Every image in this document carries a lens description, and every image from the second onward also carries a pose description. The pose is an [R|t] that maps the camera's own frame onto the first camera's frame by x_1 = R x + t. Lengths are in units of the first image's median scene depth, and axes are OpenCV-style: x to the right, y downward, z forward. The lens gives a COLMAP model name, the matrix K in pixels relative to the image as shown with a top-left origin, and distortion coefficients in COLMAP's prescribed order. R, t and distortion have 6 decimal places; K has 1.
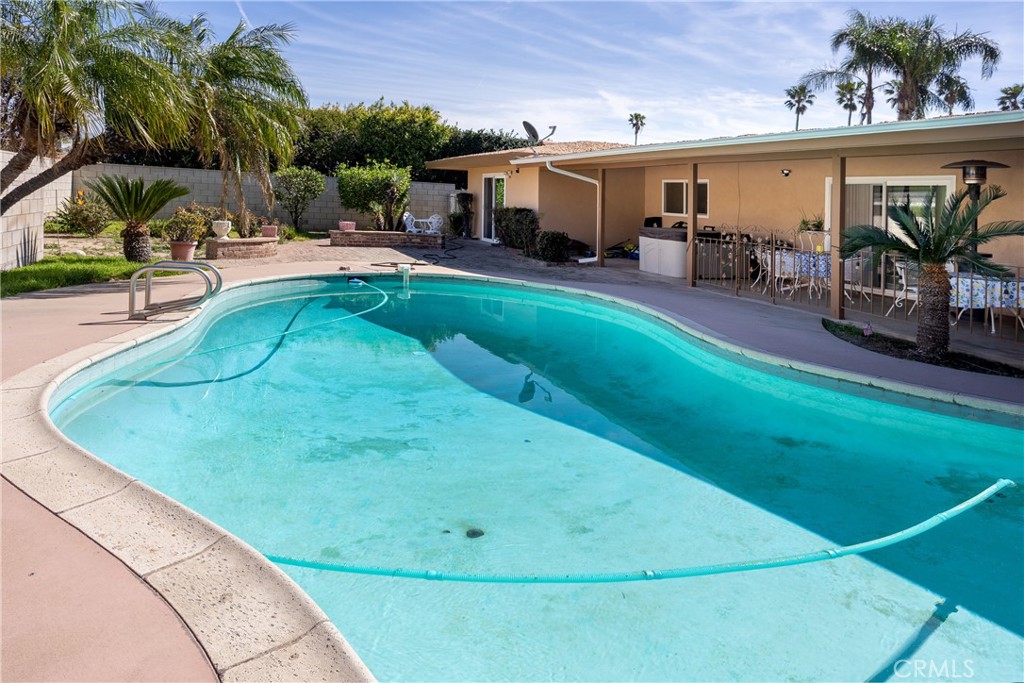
lens RADIAL K [[649.8, 0, 512.0], [0, 649.8, 341.5], [0, 0, 1]] dist [-0.018340, 0.002593]
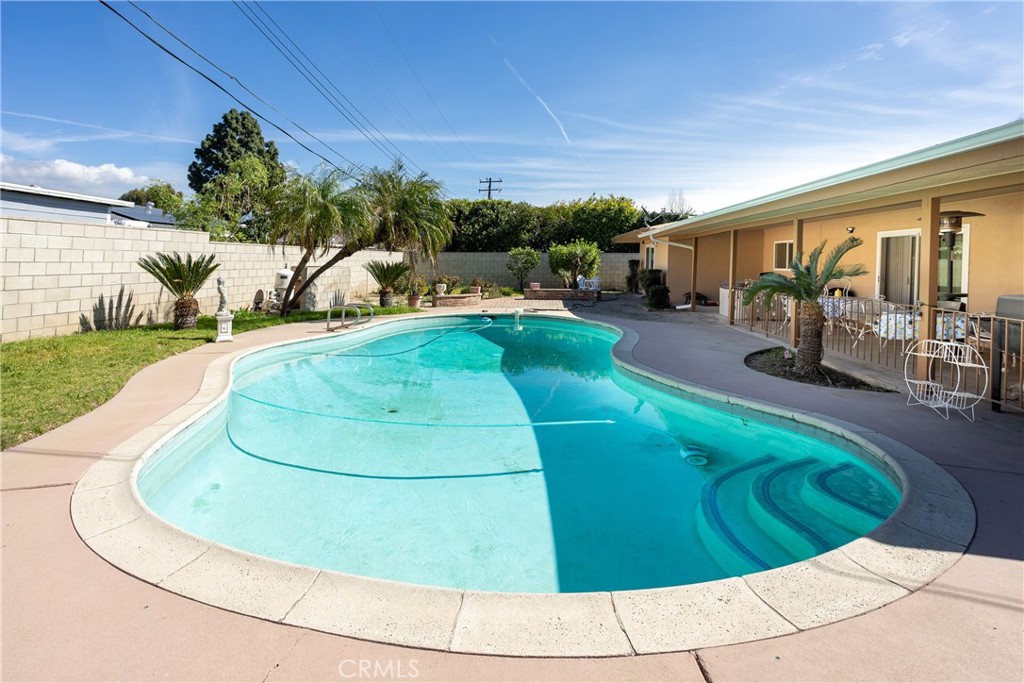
lens RADIAL K [[530.4, 0, 512.0], [0, 530.4, 341.5], [0, 0, 1]] dist [0.003967, 0.002388]
pose [[0.886622, 0.023235, -0.461912, 0.239172], [-0.057670, 0.996497, -0.060568, 0.022801], [0.458886, 0.080340, 0.884855, -0.078335]]
